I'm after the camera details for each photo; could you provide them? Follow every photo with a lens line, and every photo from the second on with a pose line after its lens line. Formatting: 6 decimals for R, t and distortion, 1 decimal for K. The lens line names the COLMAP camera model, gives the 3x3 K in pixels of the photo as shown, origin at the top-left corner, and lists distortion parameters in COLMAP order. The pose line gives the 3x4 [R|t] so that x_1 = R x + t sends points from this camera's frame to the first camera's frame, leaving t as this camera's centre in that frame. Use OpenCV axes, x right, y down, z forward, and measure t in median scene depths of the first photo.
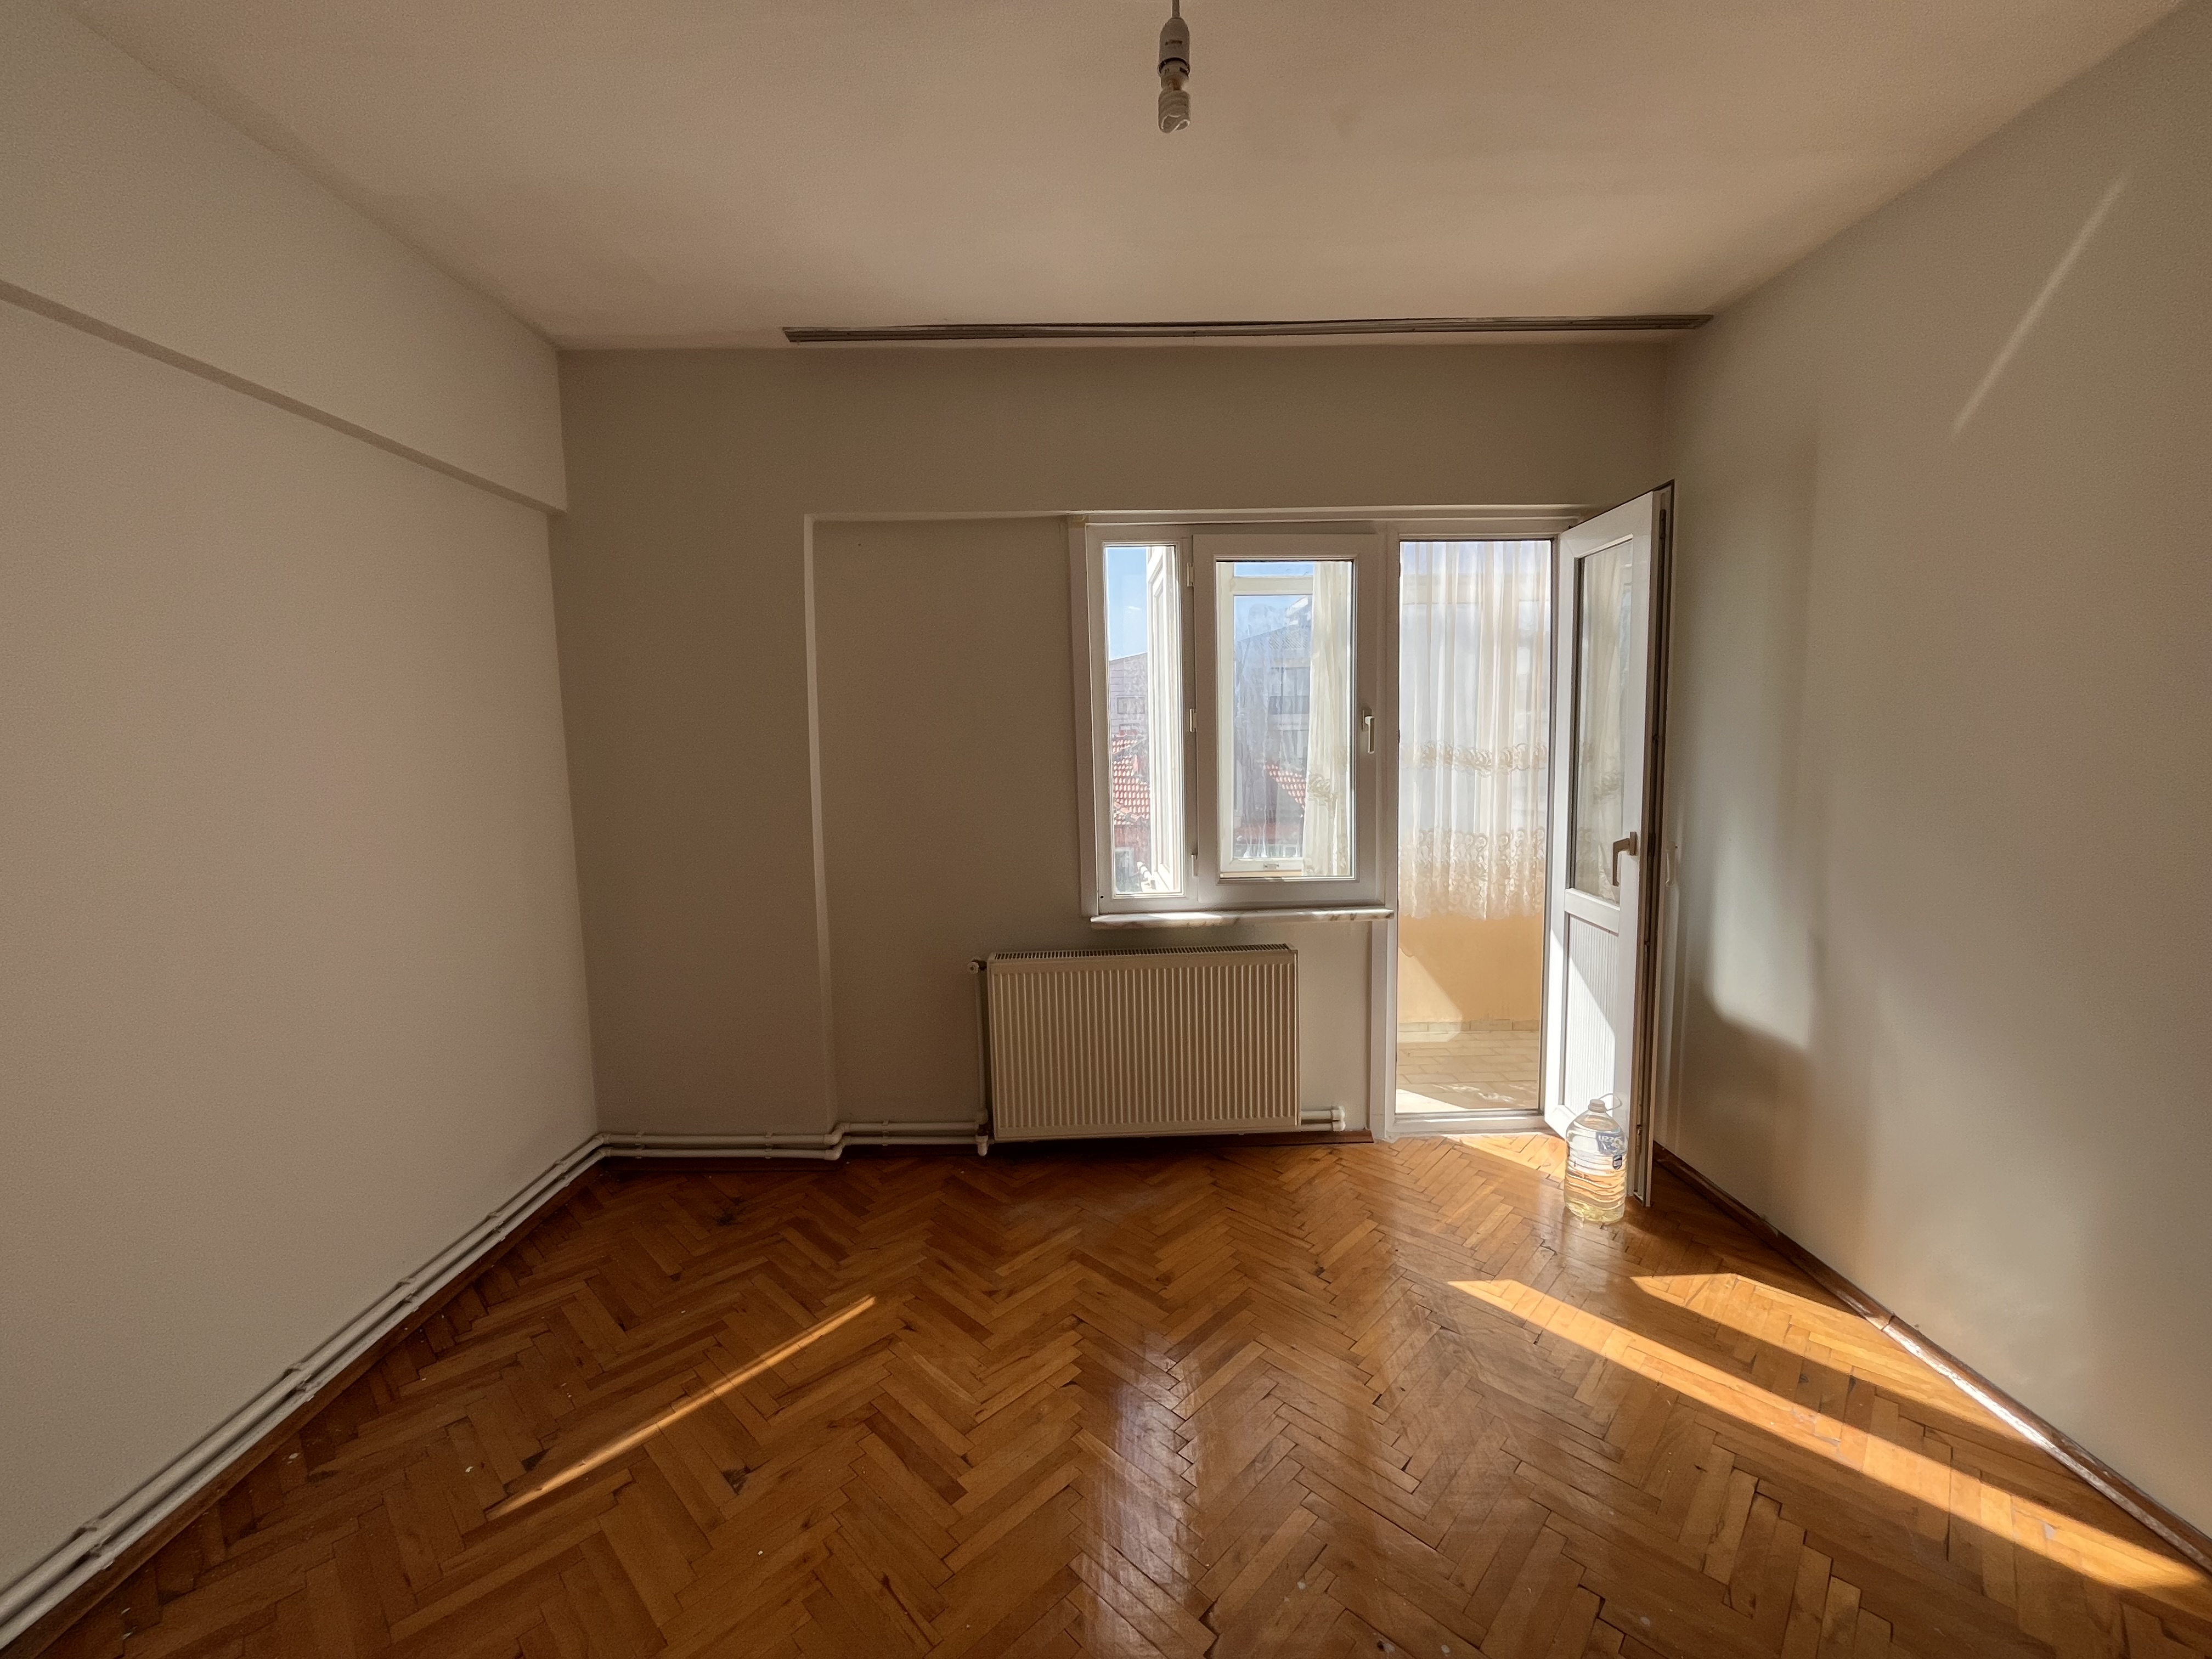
lens RADIAL K [[899.7, 0, 1106.0], [0, 899.7, 829.5], [0, 0, 1]] dist [0.010874, 0.000058]
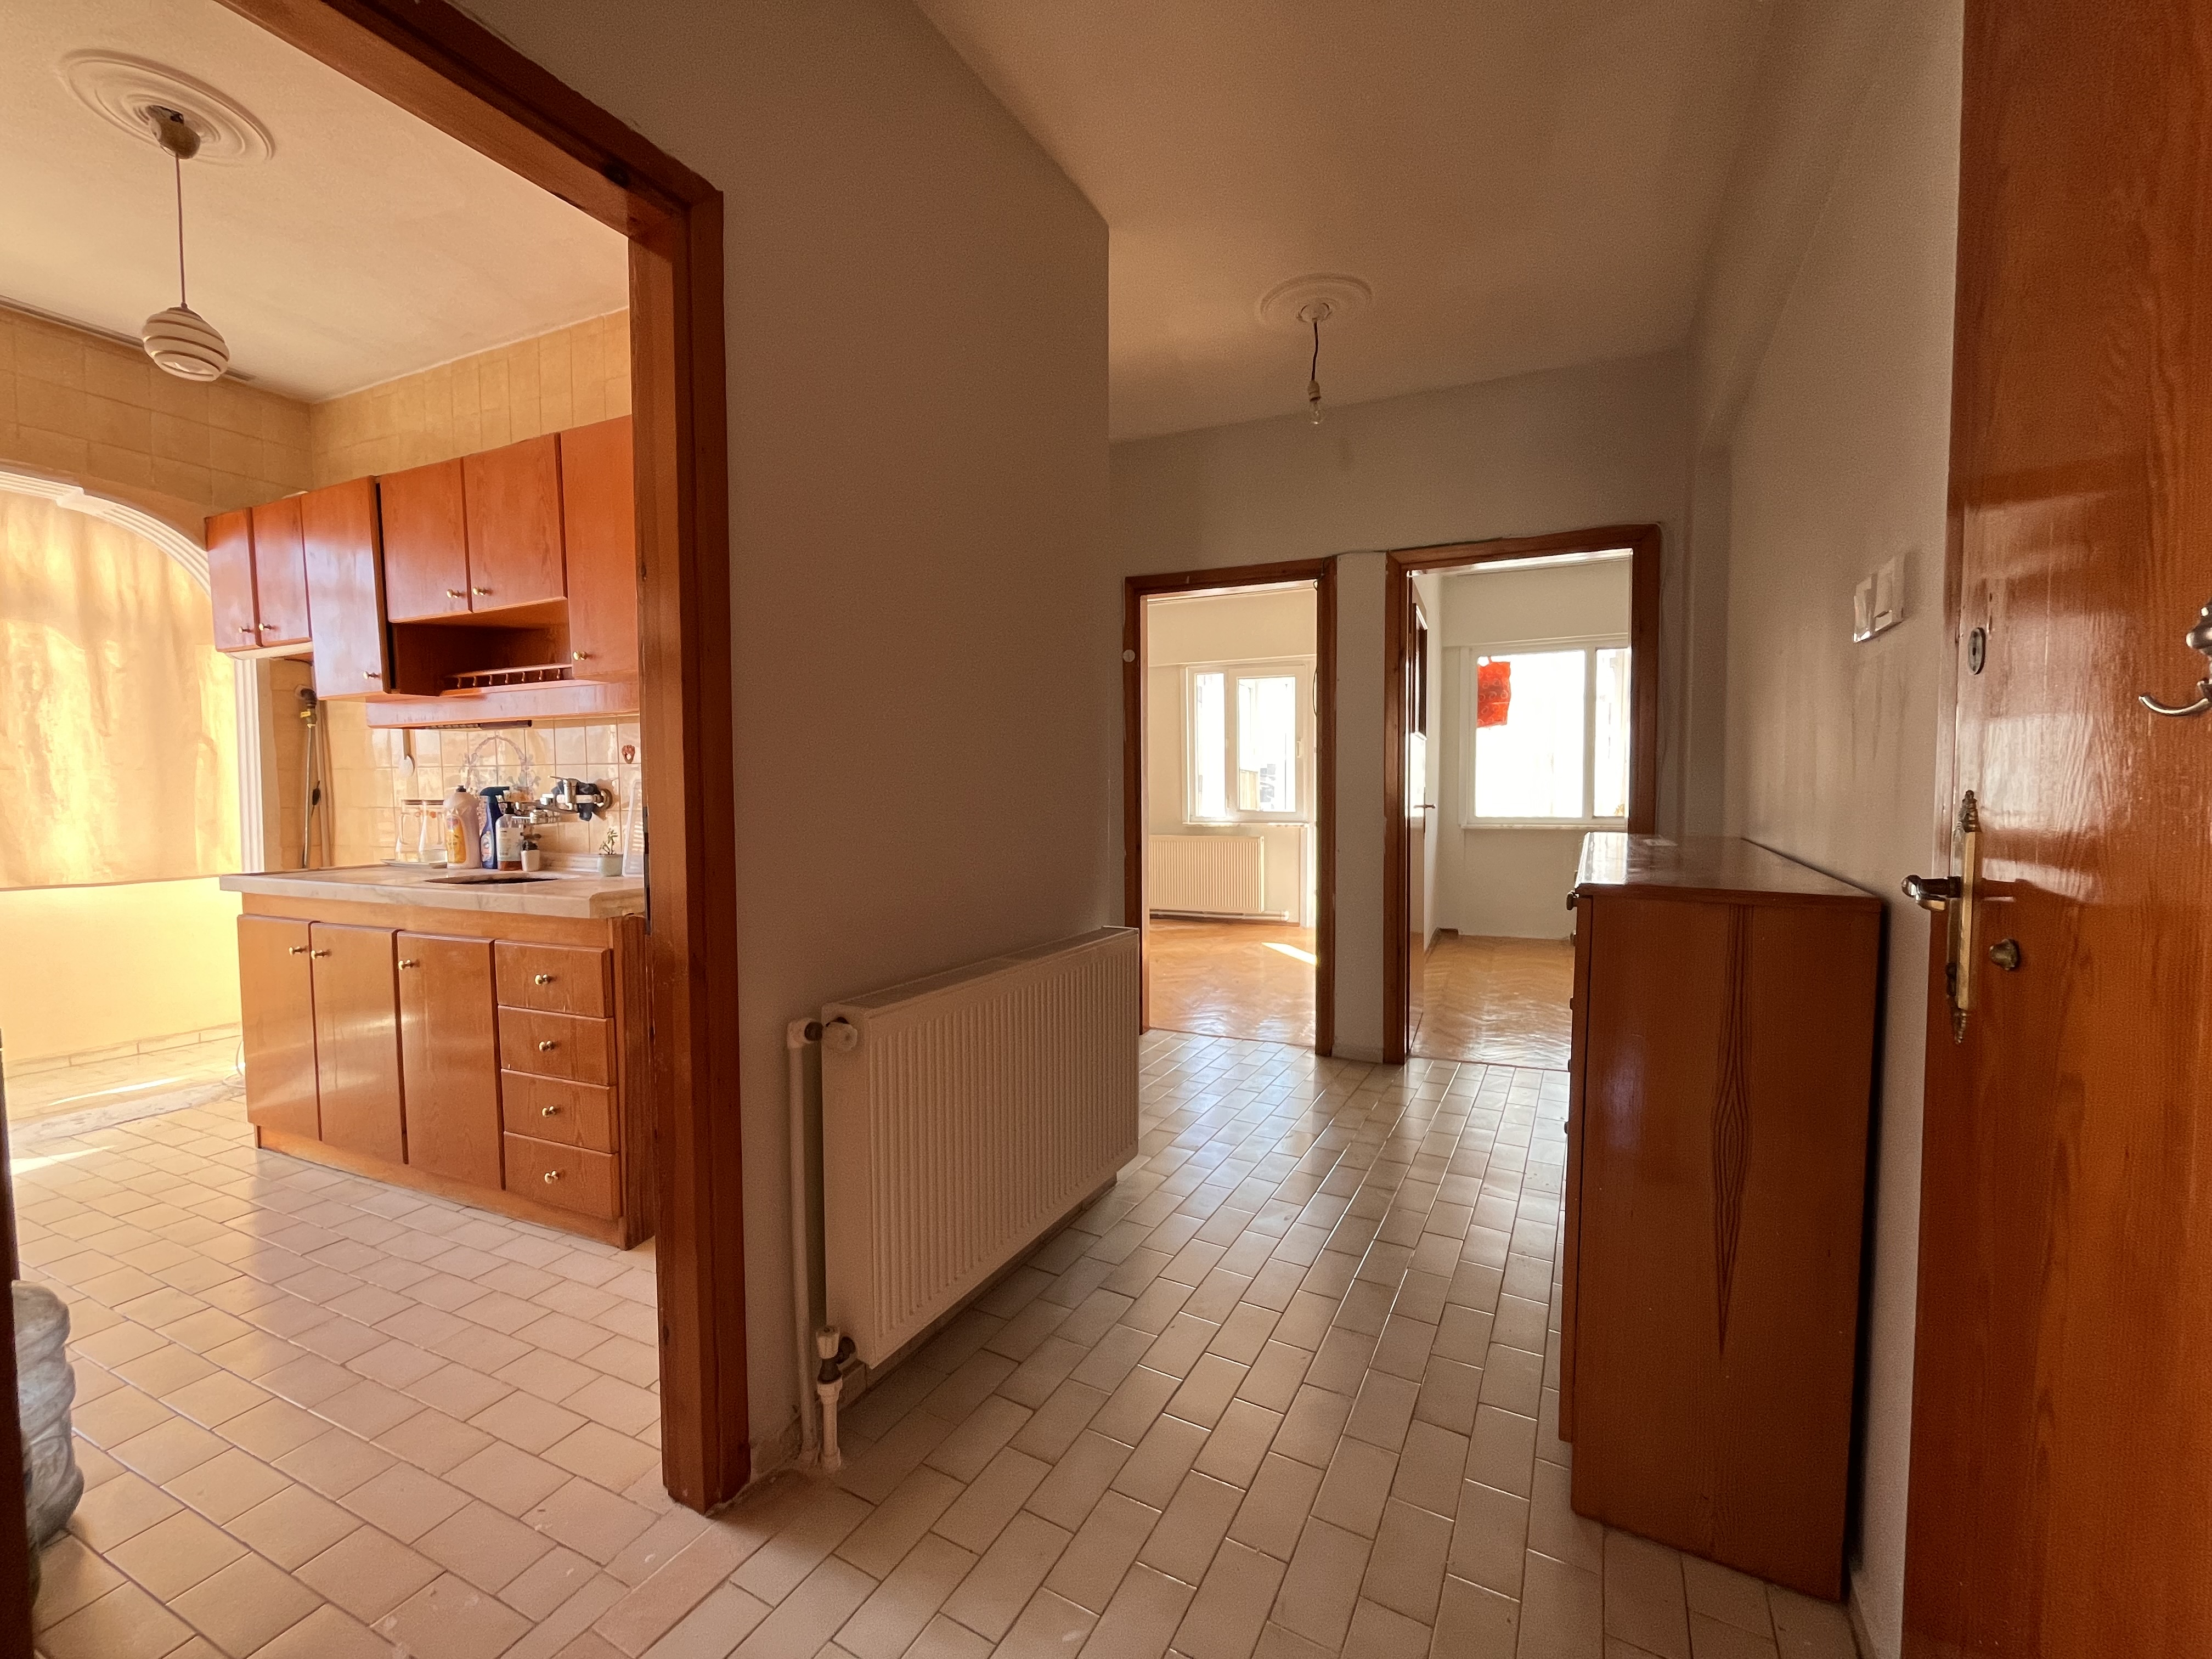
lens RADIAL K [[898.5, 0, 1100.9], [0, 898.5, 831.5], [0, 0, 1]] dist [-0.002948, -0.000458]
pose [[0.895357, 0.042071, -0.443358, 1.076823], [-0.061549, 0.997664, -0.029626, 0.258216], [0.441076, 0.053814, 0.895855, -1.622735]]
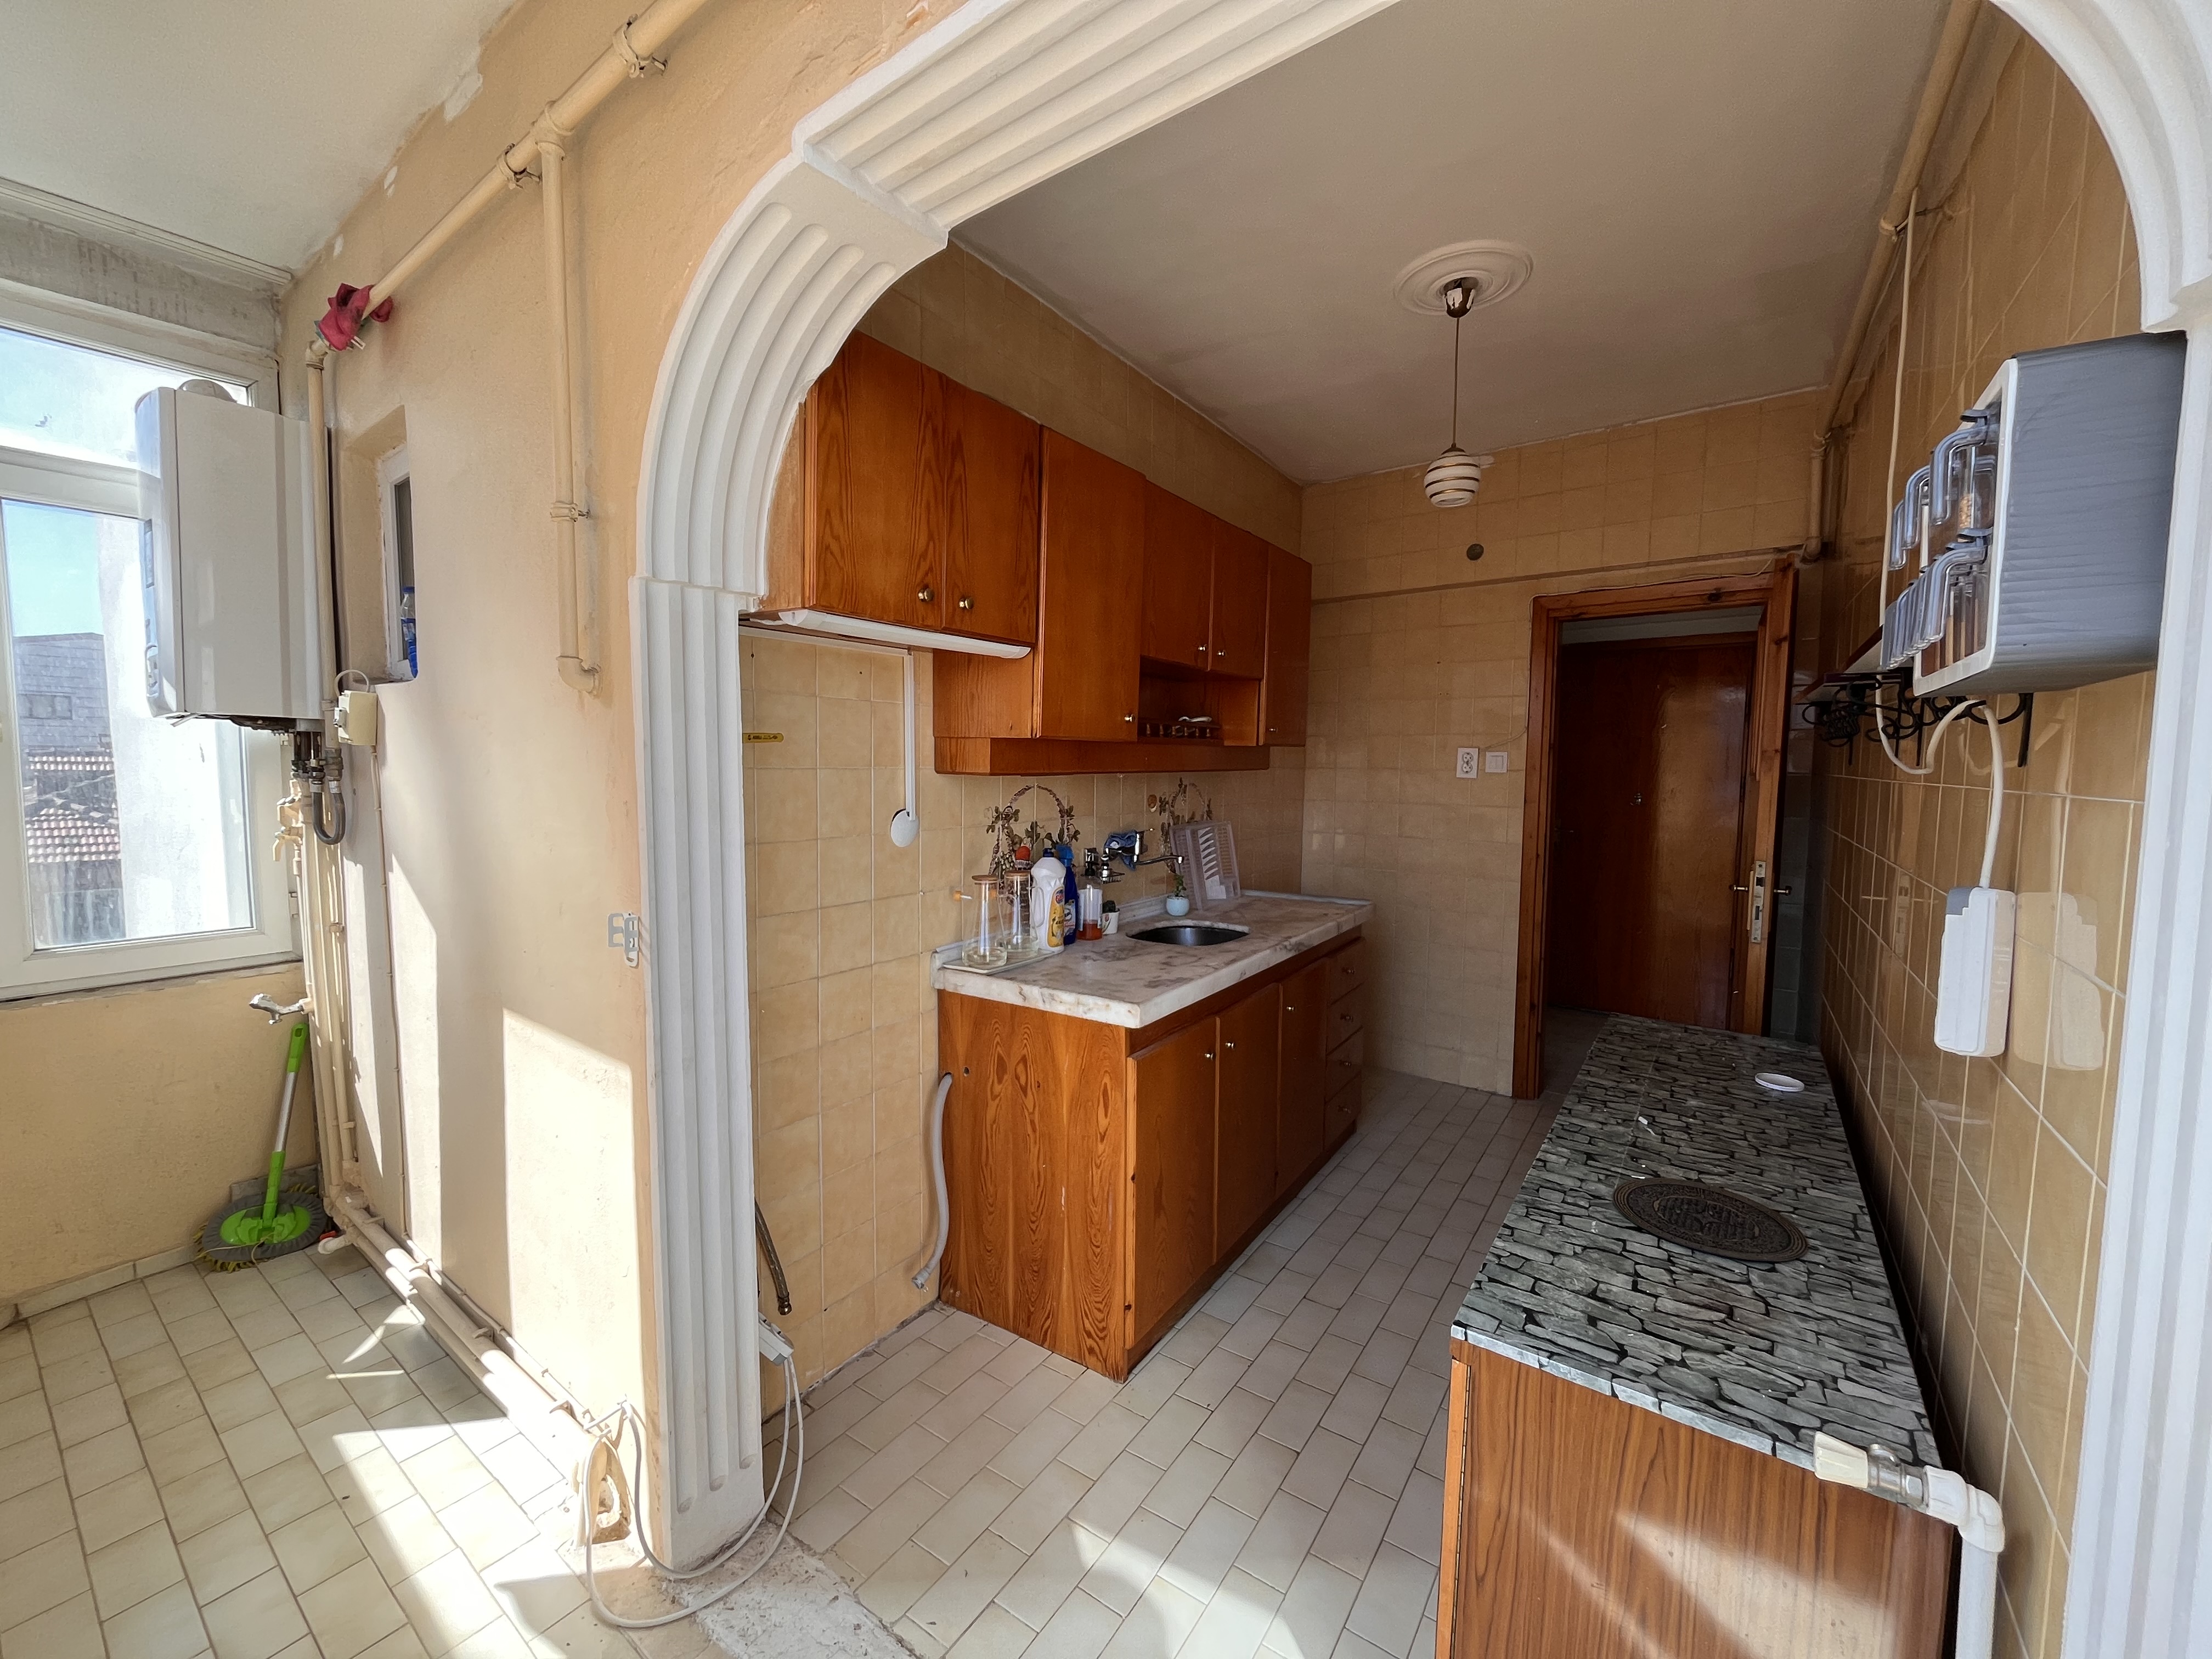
lens RADIAL K [[898.5, 0, 1100.9], [0, 898.5, 831.5], [0, 0, 1]] dist [-0.002948, -0.000458]
pose [[0.596880, -0.032714, 0.801664, -1.085454], [0.058370, 0.998291, -0.002721, 0.198906], [-0.800205, 0.048417, 0.597769, -1.539776]]
